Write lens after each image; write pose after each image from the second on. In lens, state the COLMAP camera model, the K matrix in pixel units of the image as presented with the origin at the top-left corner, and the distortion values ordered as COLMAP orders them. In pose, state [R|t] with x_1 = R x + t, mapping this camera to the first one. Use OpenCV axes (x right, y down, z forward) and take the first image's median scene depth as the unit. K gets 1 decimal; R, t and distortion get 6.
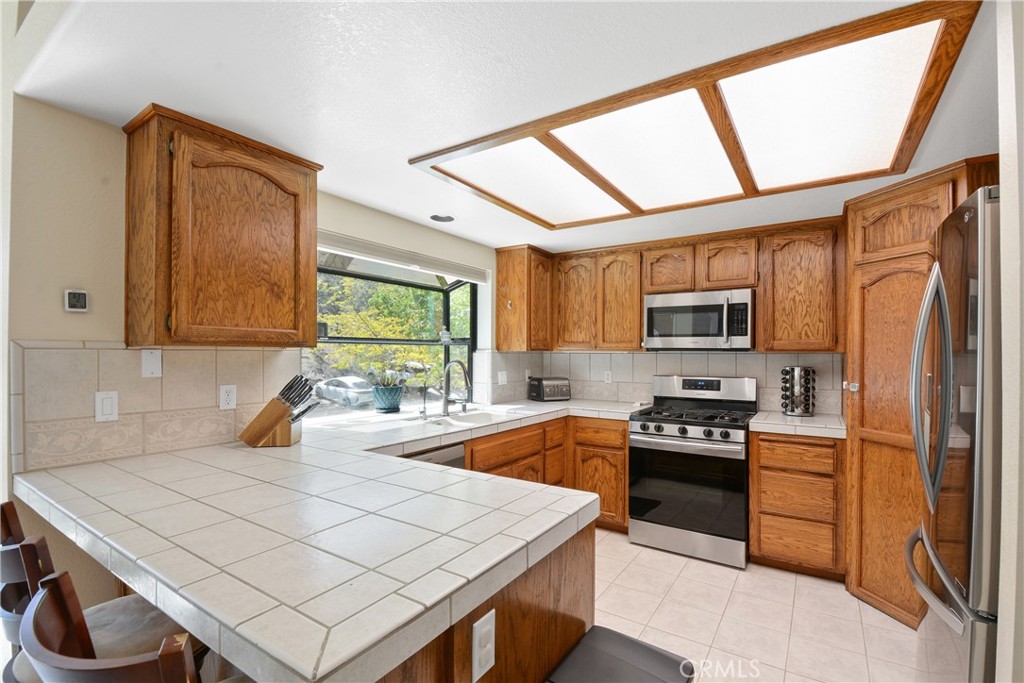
lens RADIAL K [[449.7, 0, 516.1], [0, 449.7, 352.2], [0, 0, 1]] dist [-0.003305, -0.003966]
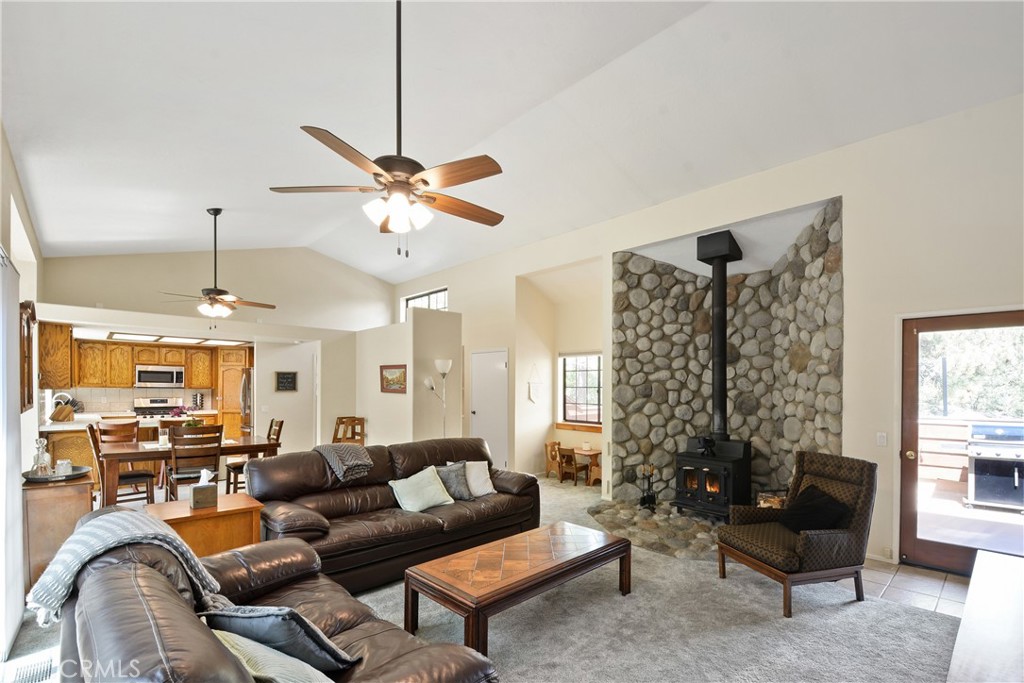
lens RADIAL K [[449.7, 0, 518.4], [0, 449.7, 394.5], [0, 0, 1]] dist [-0.003305, -0.003966]
pose [[0.206367, -0.019014, 0.978290, -1.762422], [-0.009979, 0.999718, 0.021535, -0.042913], [-0.978424, -0.014206, 0.206119, -1.616794]]
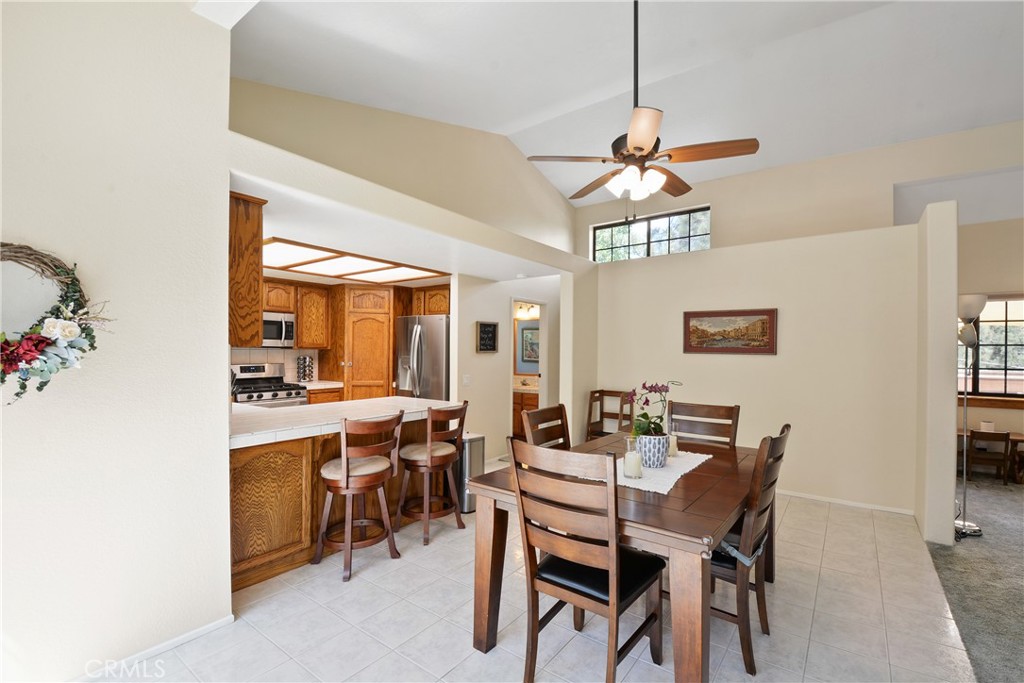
lens RADIAL K [[449.7, 0, 527.6], [0, 449.7, 353.1], [0, 0, 1]] dist [-0.003305, -0.003966]
pose [[0.042209, -0.008943, 0.999069, -1.184060], [-0.010031, 0.999906, 0.009374, -0.008468], [-0.999058, -0.010417, 0.042115, -0.022177]]
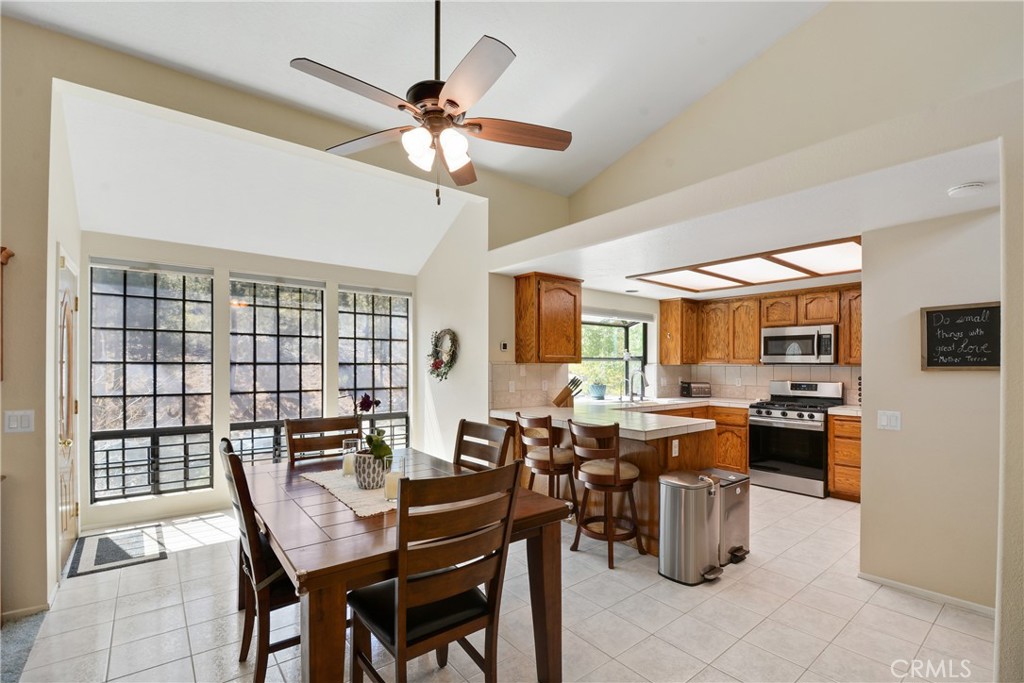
lens RADIAL K [[449.7, 0, 519.6], [0, 449.7, 365.5], [0, 0, 1]] dist [-0.003305, -0.003966]
pose [[0.955040, -0.000253, -0.296476, -0.053394], [0.000956, 0.999997, 0.002224, -0.003761], [0.296474, -0.002407, 0.955038, -0.760085]]
